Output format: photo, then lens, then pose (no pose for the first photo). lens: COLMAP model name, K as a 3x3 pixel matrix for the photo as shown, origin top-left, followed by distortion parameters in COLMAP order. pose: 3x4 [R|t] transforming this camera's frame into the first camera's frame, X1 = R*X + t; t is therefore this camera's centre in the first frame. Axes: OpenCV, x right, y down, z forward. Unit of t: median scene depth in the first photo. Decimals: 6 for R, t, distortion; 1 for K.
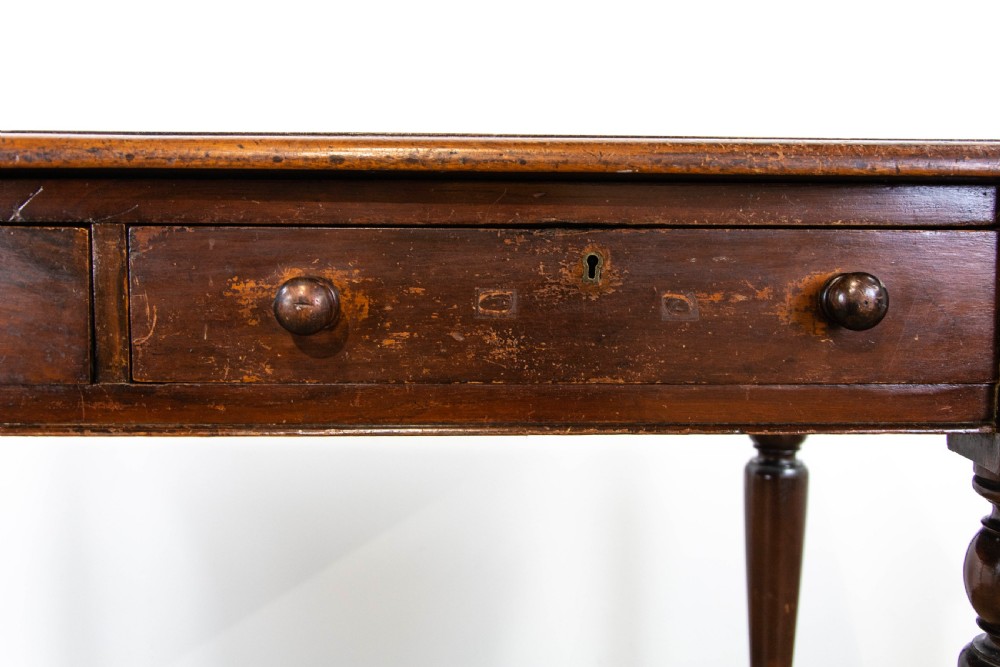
lens RADIAL K [[1205.2, 0, 500.0], [0, 1205.2, 333.5], [0, 0, 1]] dist [-0.016887, -0.007490]
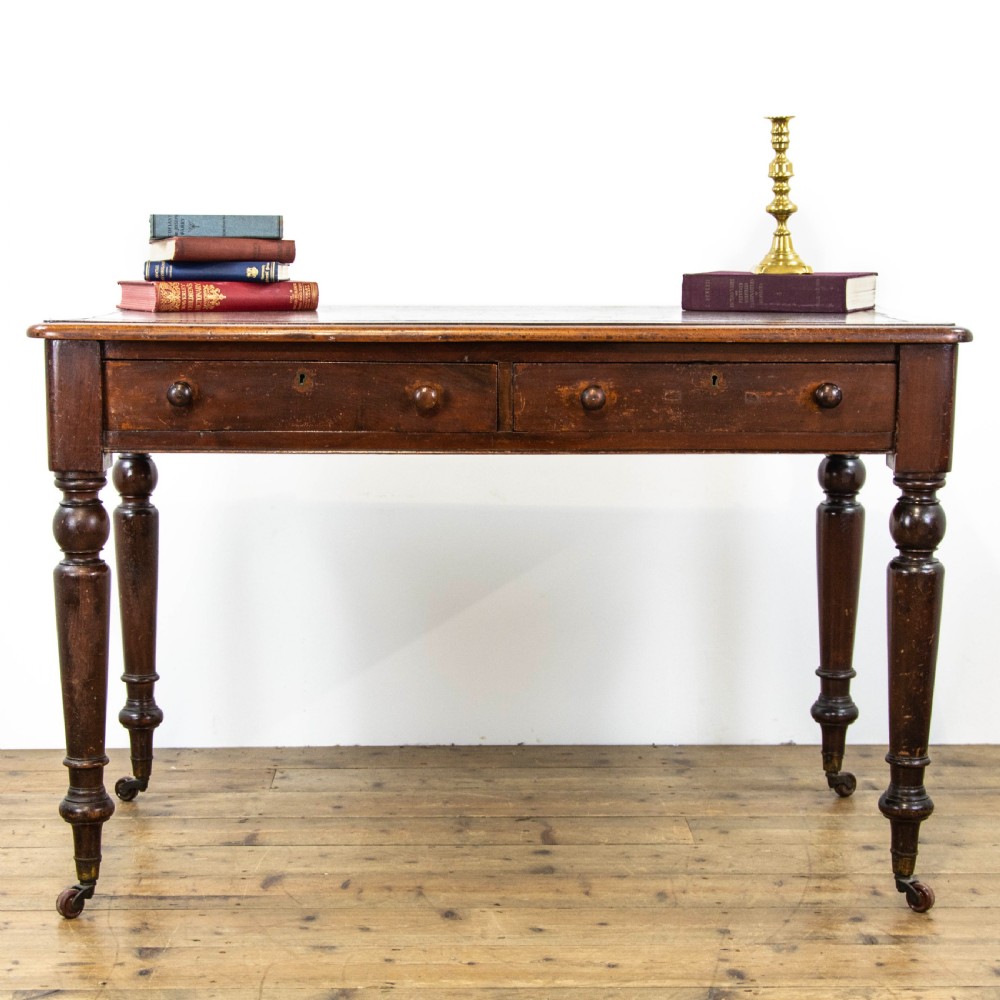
lens RADIAL K [[2094.1, 0, 460.5], [0, 2094.1, 499.4], [0, 0, 1]] dist [-0.027925, -0.005966]
pose [[0.999677, 0.000029, -0.025416, -0.305113], [0.001627, 0.997874, 0.065149, -0.089608], [0.025364, -0.065169, 0.997552, -2.995123]]
